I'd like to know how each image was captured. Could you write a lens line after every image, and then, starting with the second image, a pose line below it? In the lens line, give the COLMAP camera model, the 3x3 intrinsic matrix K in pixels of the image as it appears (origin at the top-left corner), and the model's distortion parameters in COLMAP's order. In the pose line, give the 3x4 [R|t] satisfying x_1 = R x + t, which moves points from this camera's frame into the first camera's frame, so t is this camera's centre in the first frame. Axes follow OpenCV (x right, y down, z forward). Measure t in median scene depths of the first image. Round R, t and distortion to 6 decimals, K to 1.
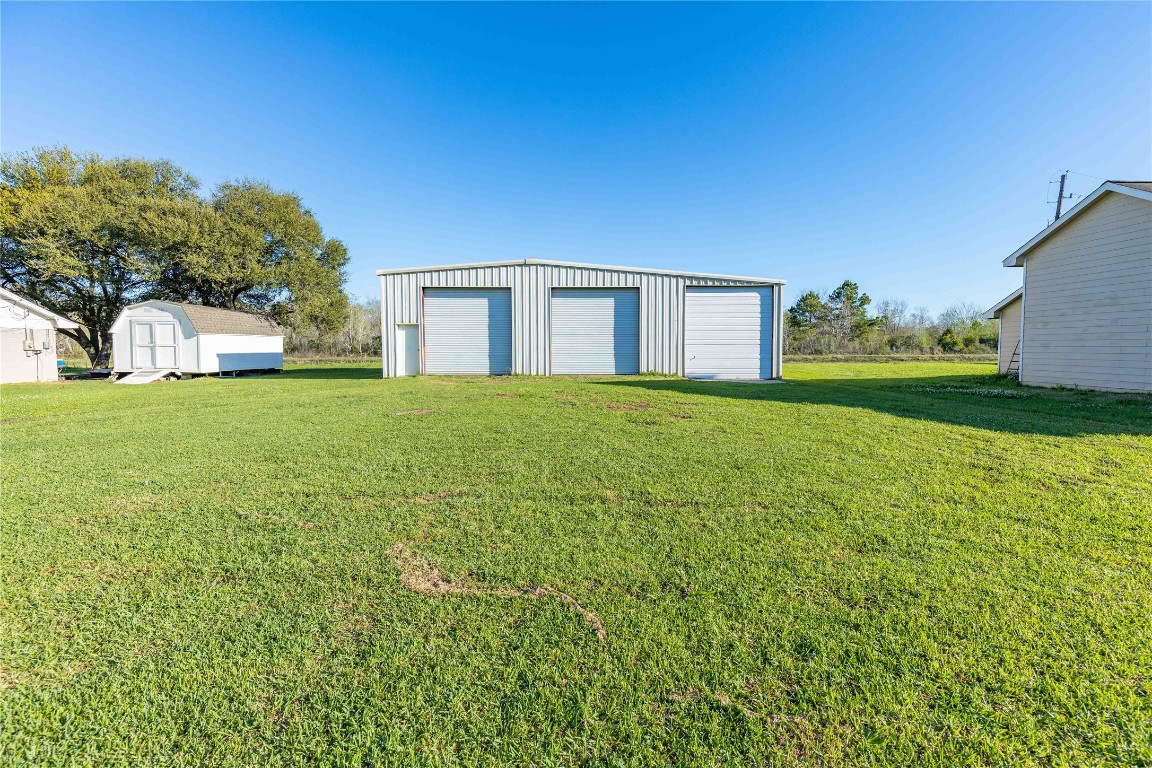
lens RADIAL K [[517.9, 0, 576.0], [0, 517.9, 384.0], [0, 0, 1]] dist [0.004196, 0.000892]
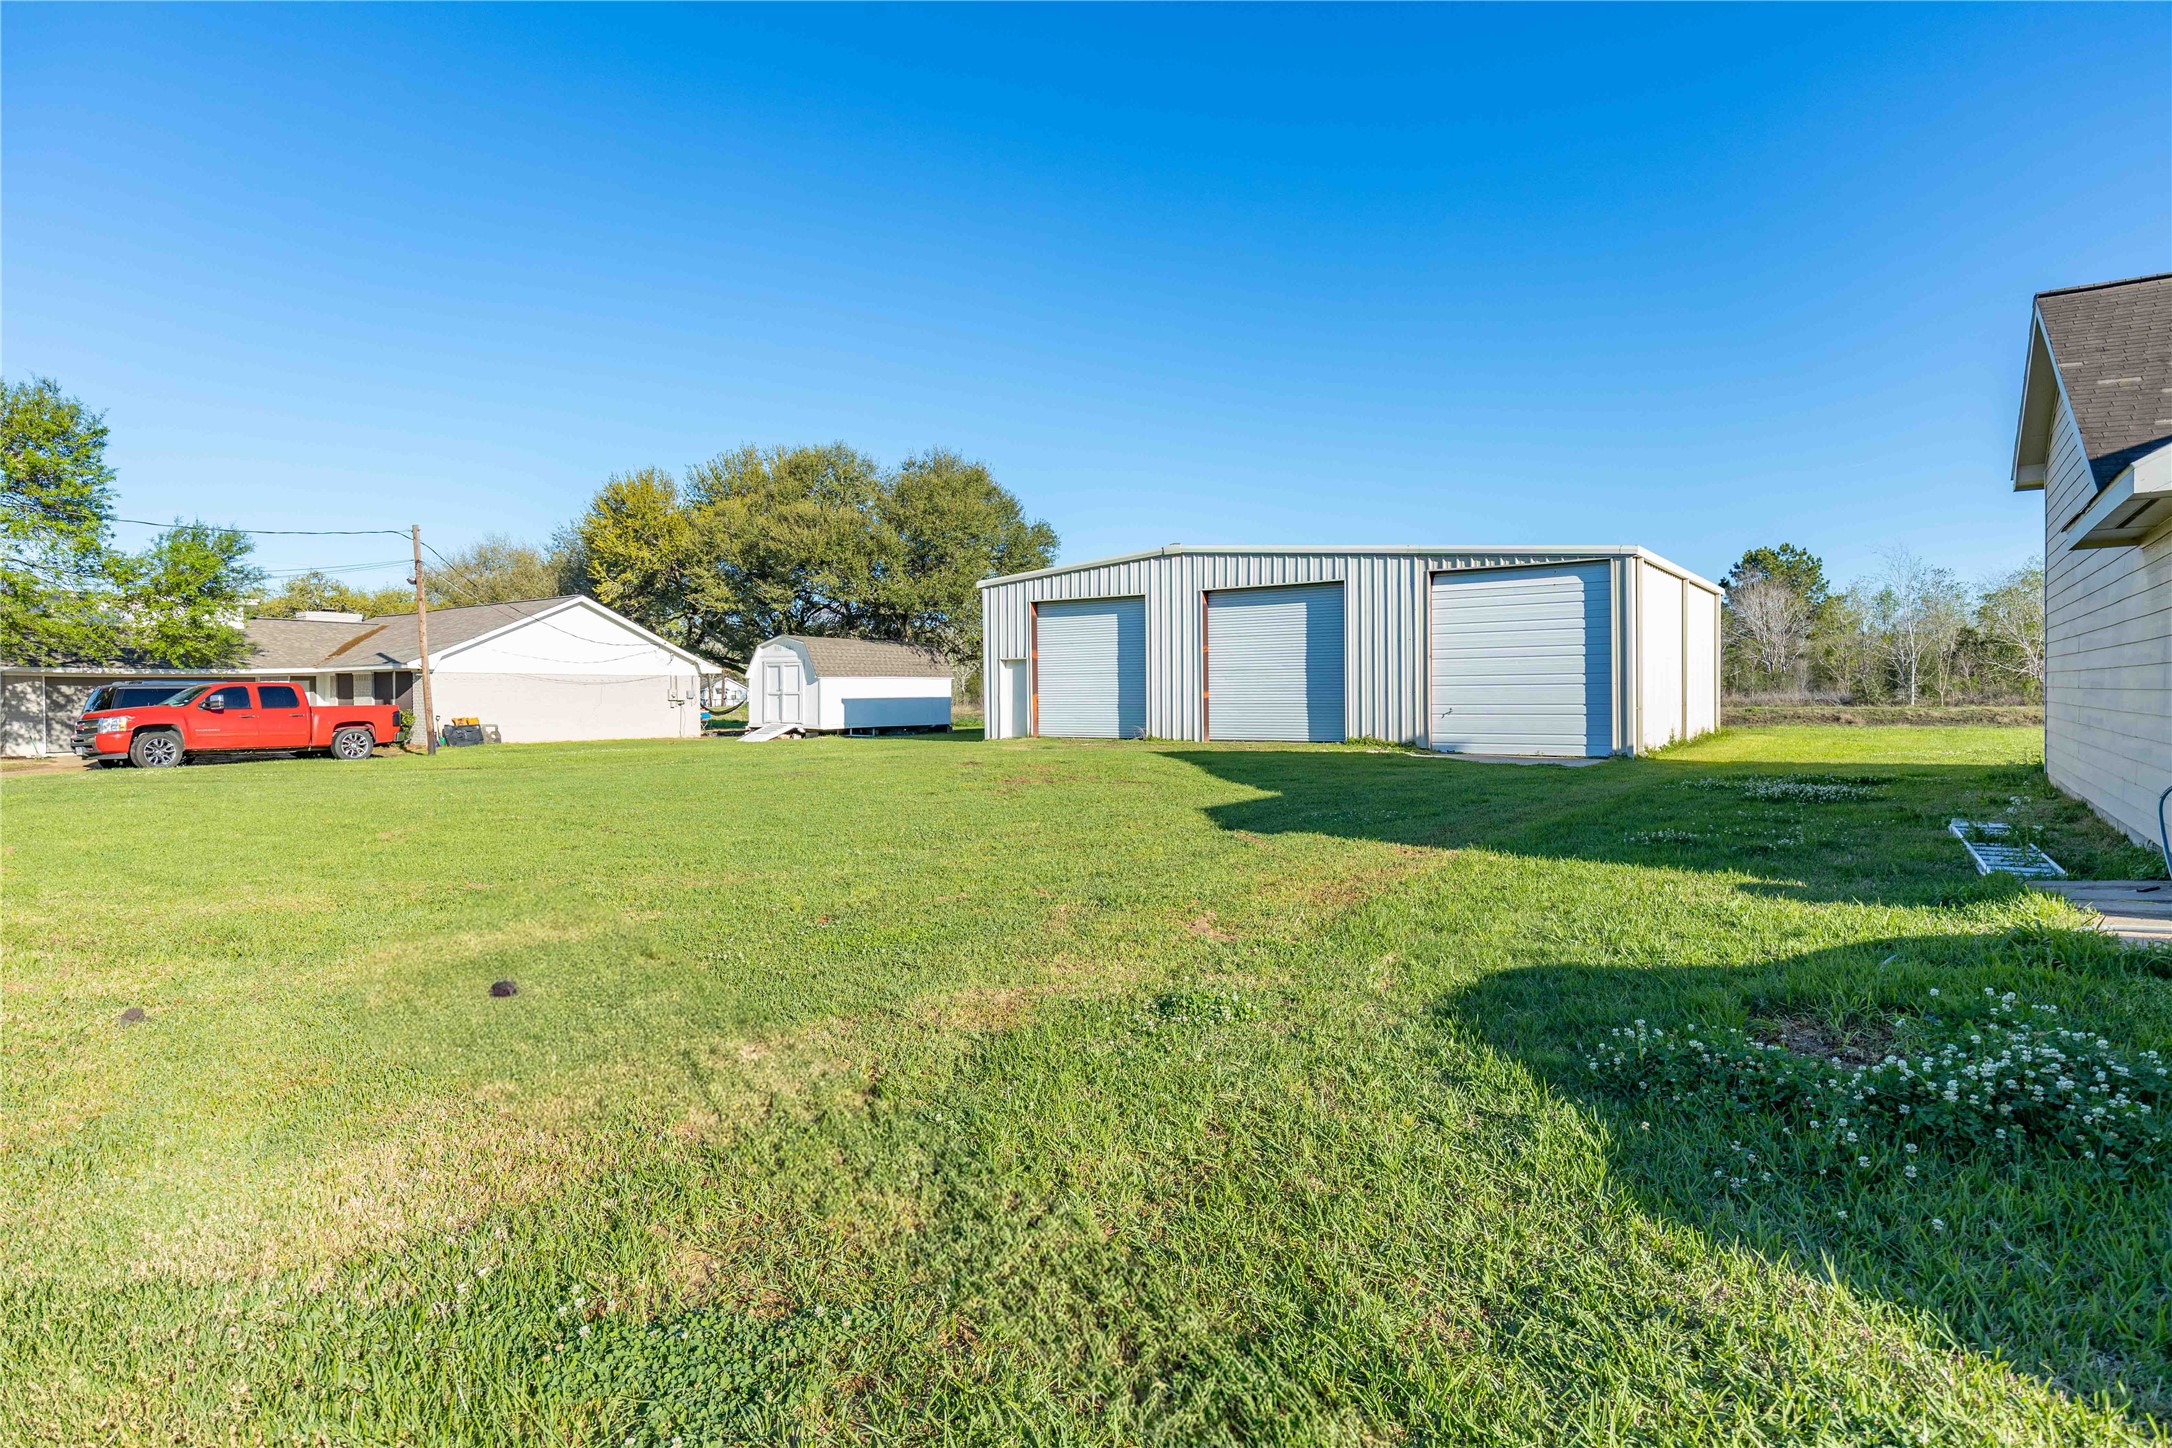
lens RADIAL K [[1157.4, 0, 1093.6], [0, 1157.4, 698.3], [0, 0, 1]] dist [-0.000506, -0.000742]
pose [[0.802796, -0.003282, -0.596245, 0.628539], [-0.032782, 0.998229, -0.049633, 0.003971], [0.595352, 0.059391, 0.801267, -0.114392]]
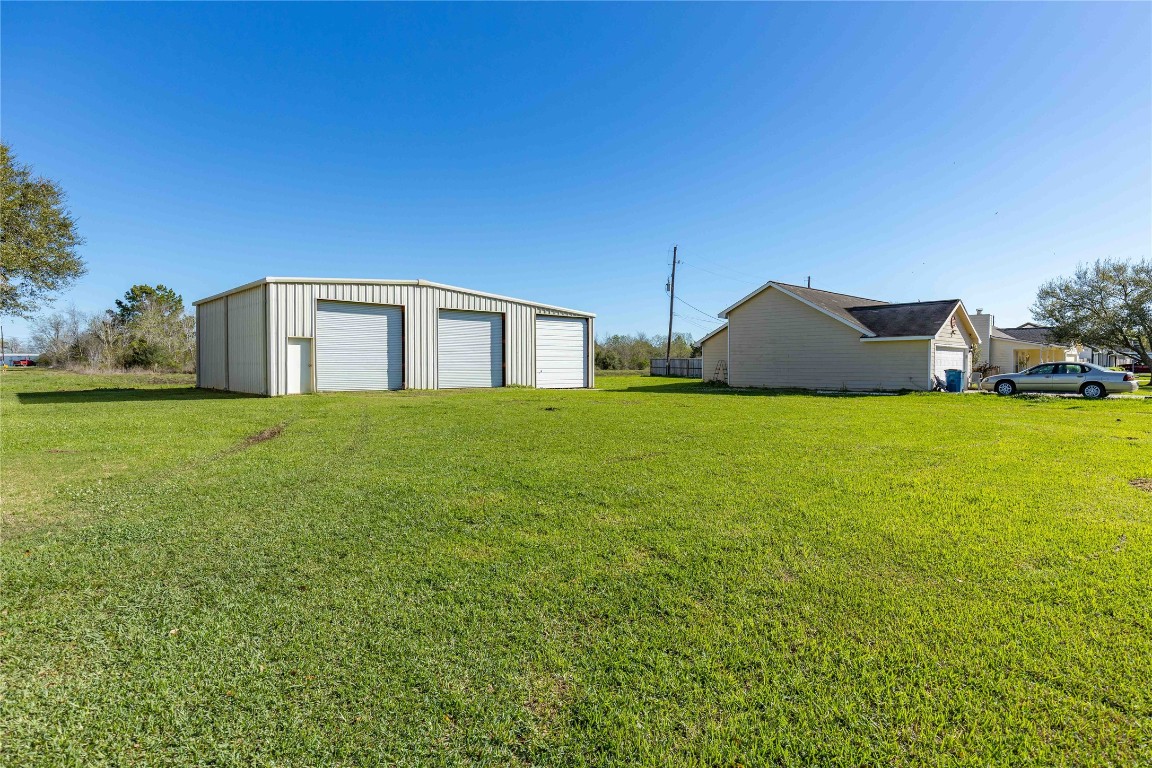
lens RADIAL K [[613.9, 0, 580.0], [0, 613.9, 370.4], [0, 0, 1]] dist [-0.000506, -0.000742]
pose [[0.743556, -0.002824, 0.668668, -0.679875], [0.042108, 0.998204, -0.042609, 0.009702], [-0.667347, 0.059839, 0.742339, -0.138554]]
